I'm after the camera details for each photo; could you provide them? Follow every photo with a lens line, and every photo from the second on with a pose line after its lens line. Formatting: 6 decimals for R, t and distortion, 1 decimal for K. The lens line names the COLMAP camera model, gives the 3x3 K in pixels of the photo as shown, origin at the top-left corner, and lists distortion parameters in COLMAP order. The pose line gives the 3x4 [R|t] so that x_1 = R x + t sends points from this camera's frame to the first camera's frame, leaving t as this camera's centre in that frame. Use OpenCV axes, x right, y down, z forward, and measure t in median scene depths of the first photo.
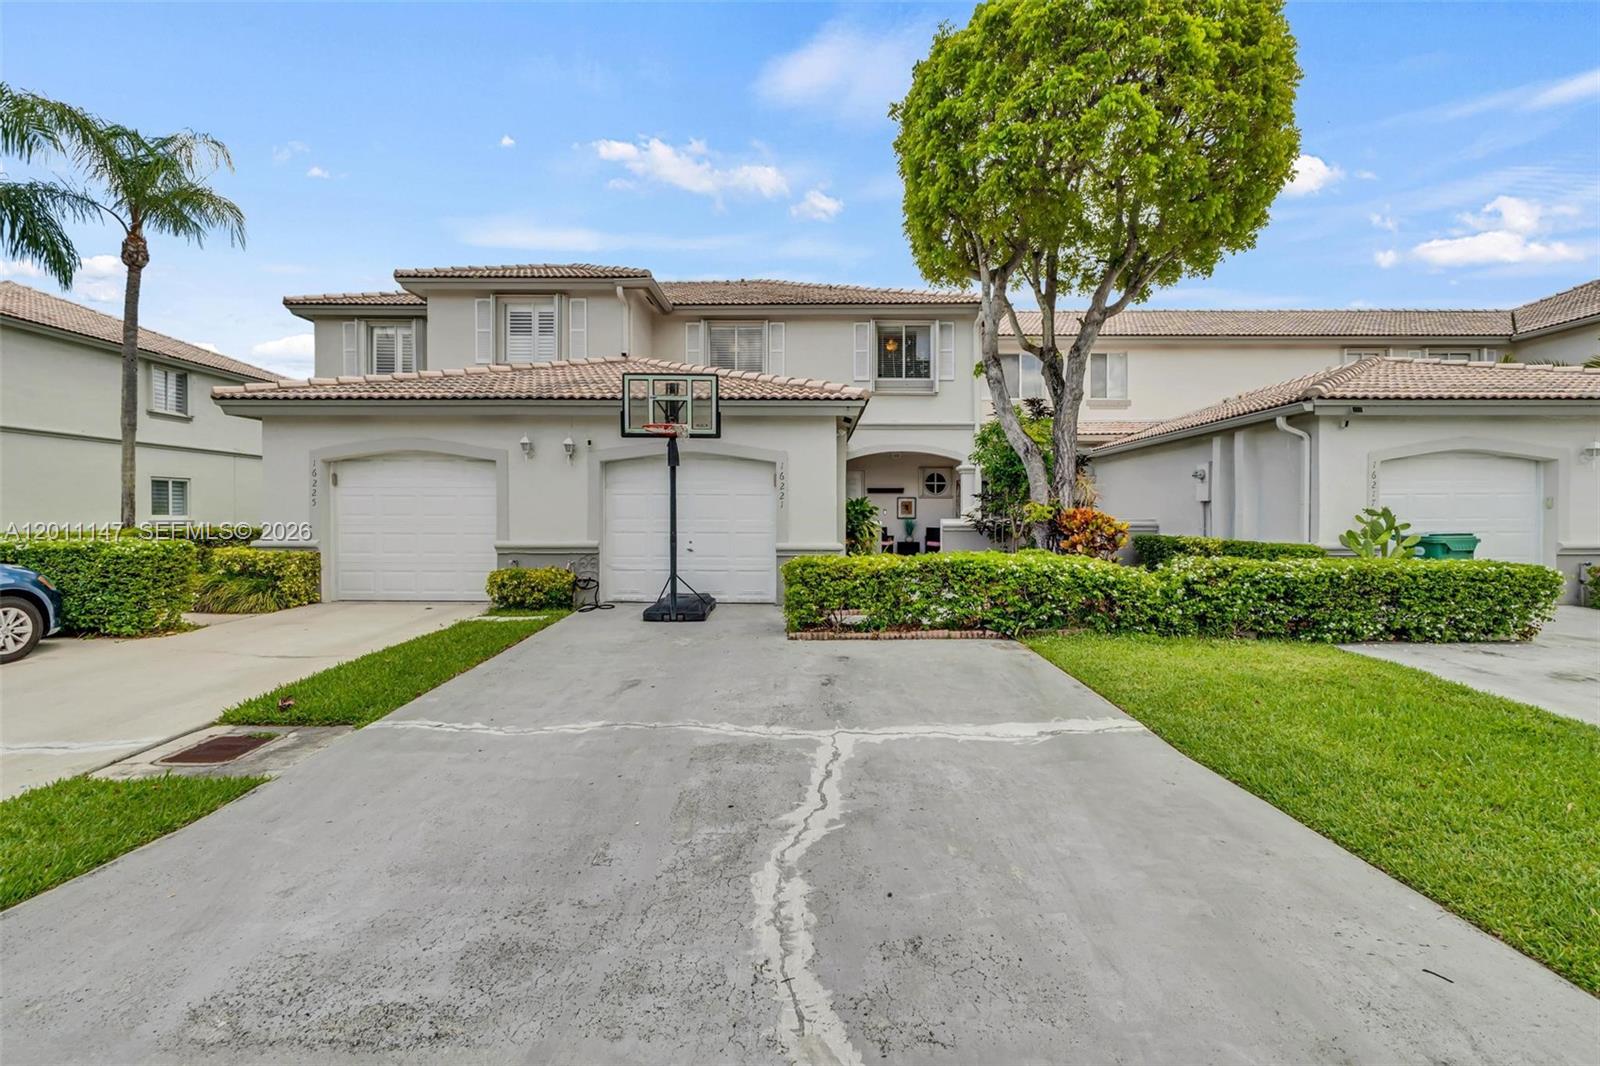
lens RADIAL K [[680.8, 0, 800.0], [0, 680.8, 533.0], [0, 0, 1]] dist [0.000344, -0.000139]
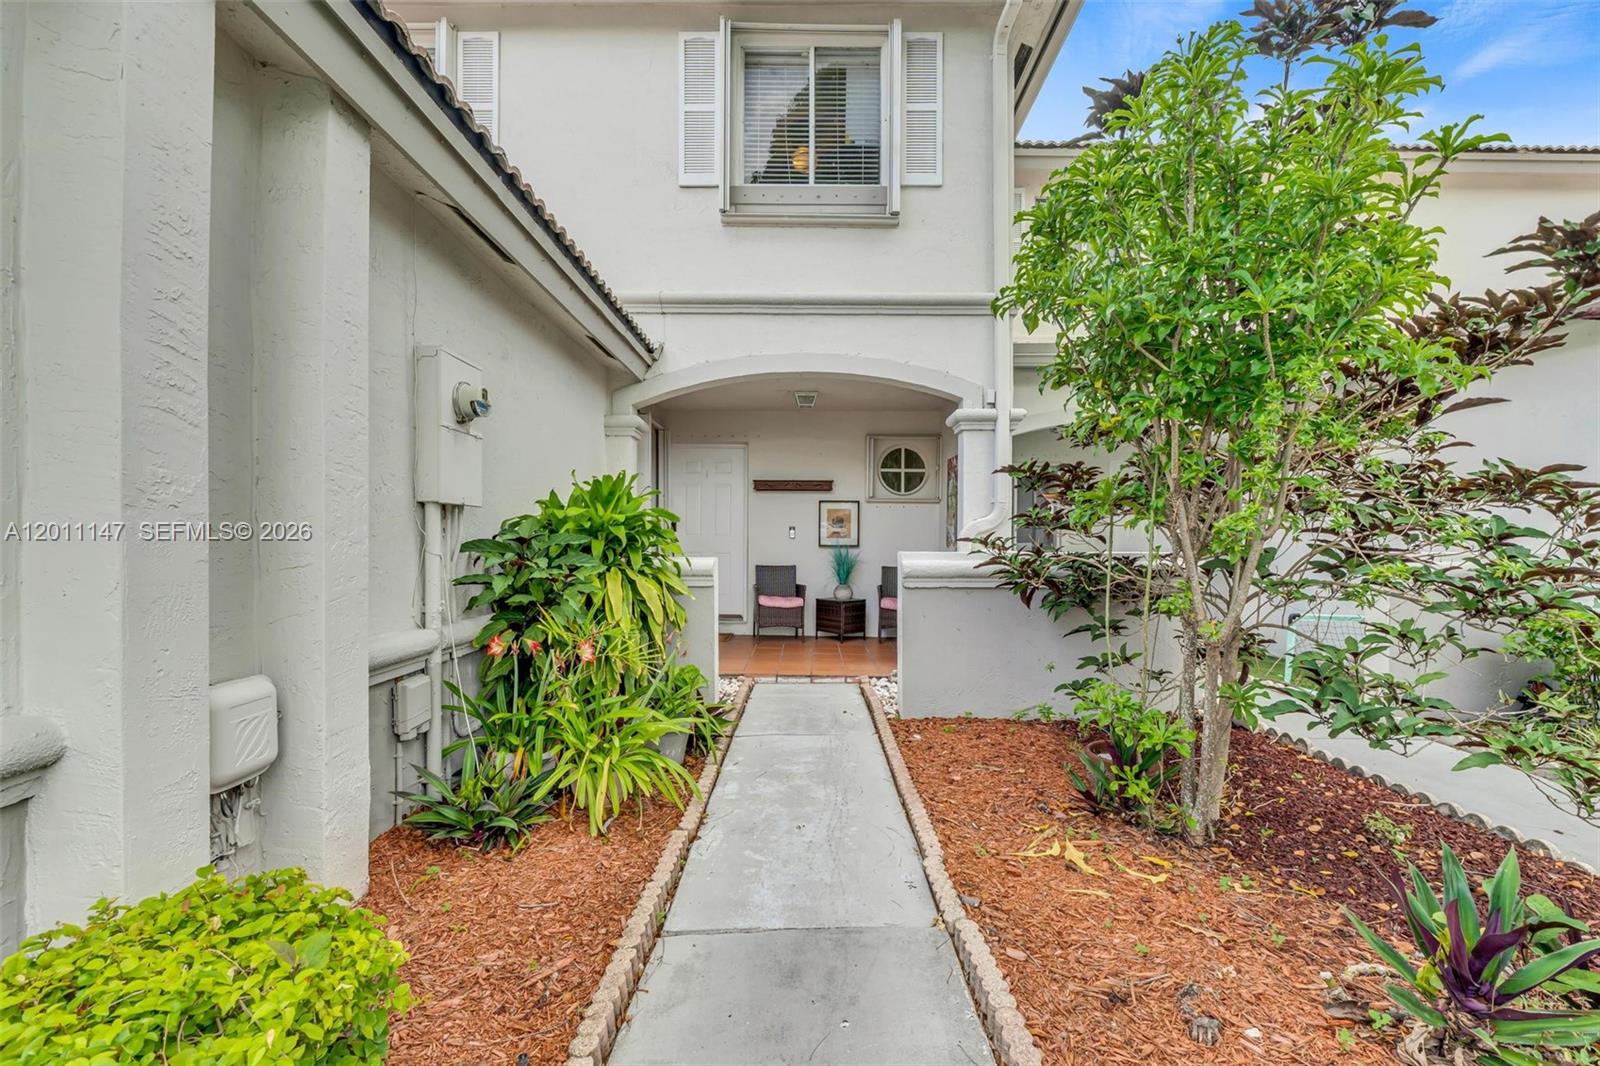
lens RADIAL K [[680.8, 0, 800.0], [0, 680.8, 533.0], [0, 0, 1]] dist [0.000344, -0.000139]
pose [[0.999914, 0.005042, 0.012145, 0.125886], [-0.004803, 0.999795, -0.019669, -0.021471], [-0.012242, 0.019609, 0.999733, 0.548758]]
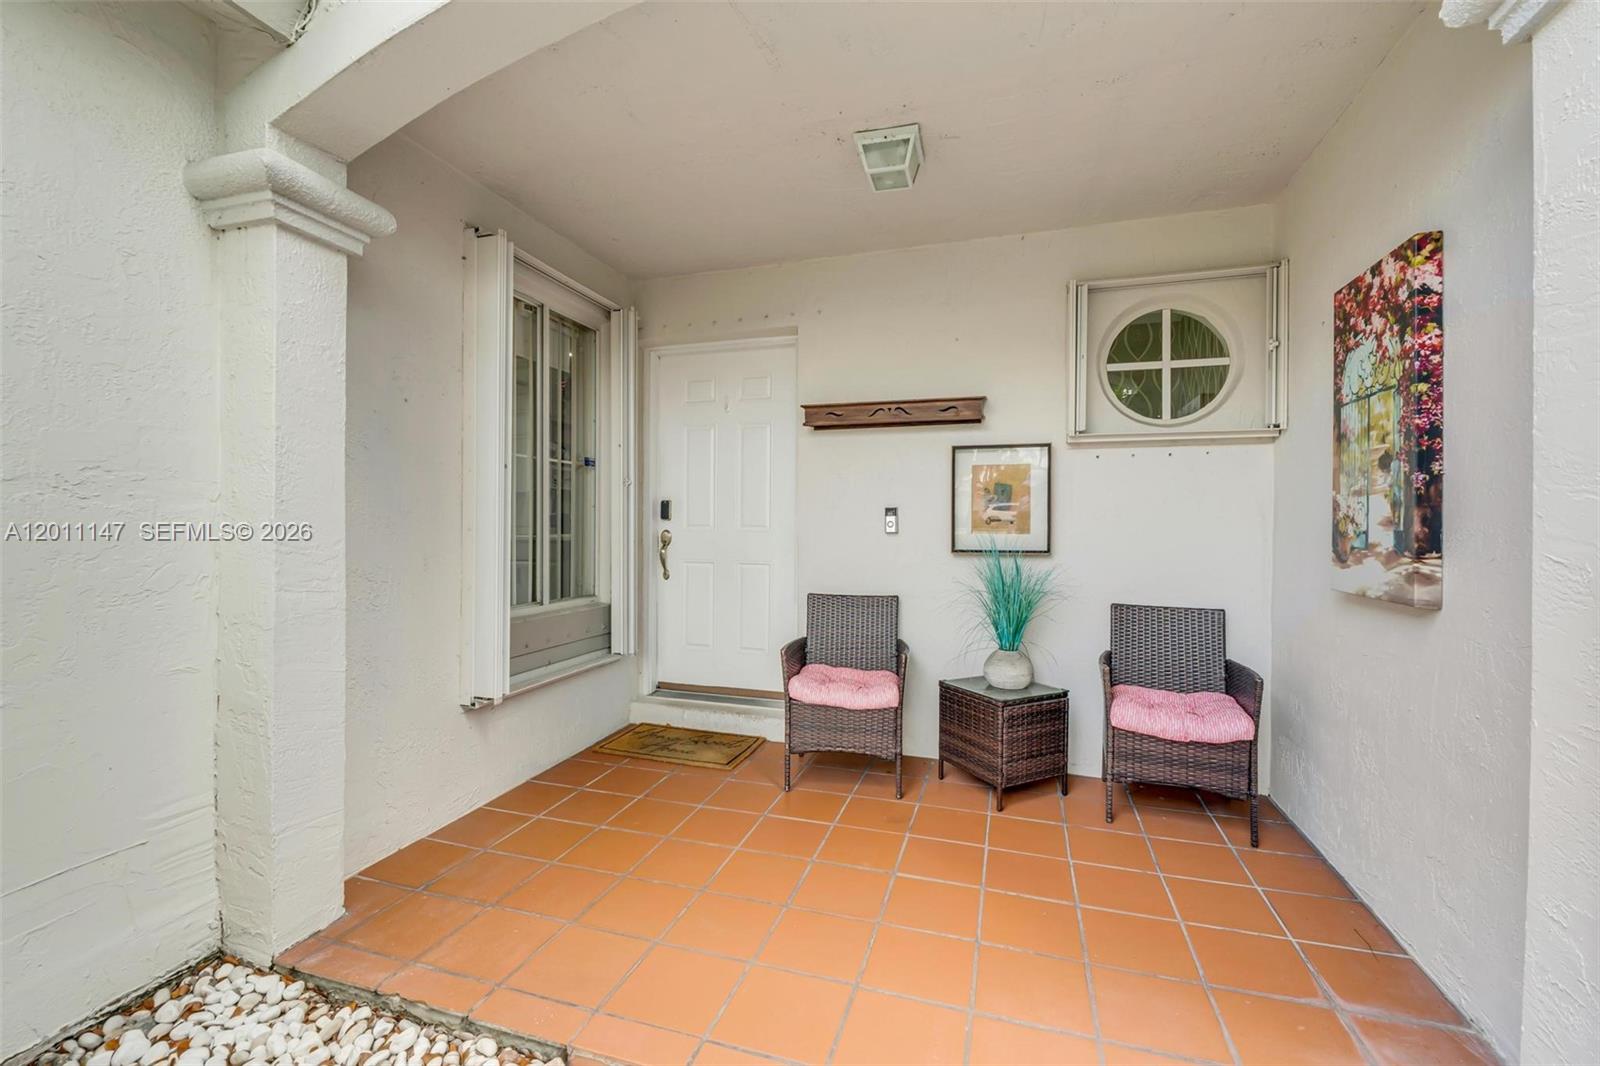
lens RADIAL K [[680.8, 0, 800.0], [0, 680.8, 533.0], [0, 0, 1]] dist [0.000344, -0.000139]
pose [[0.966625, 0.004003, -0.256165, 0.152155], [-0.006564, 0.999937, -0.009141, -0.025105], [0.256112, 0.010518, 0.966590, 0.805134]]
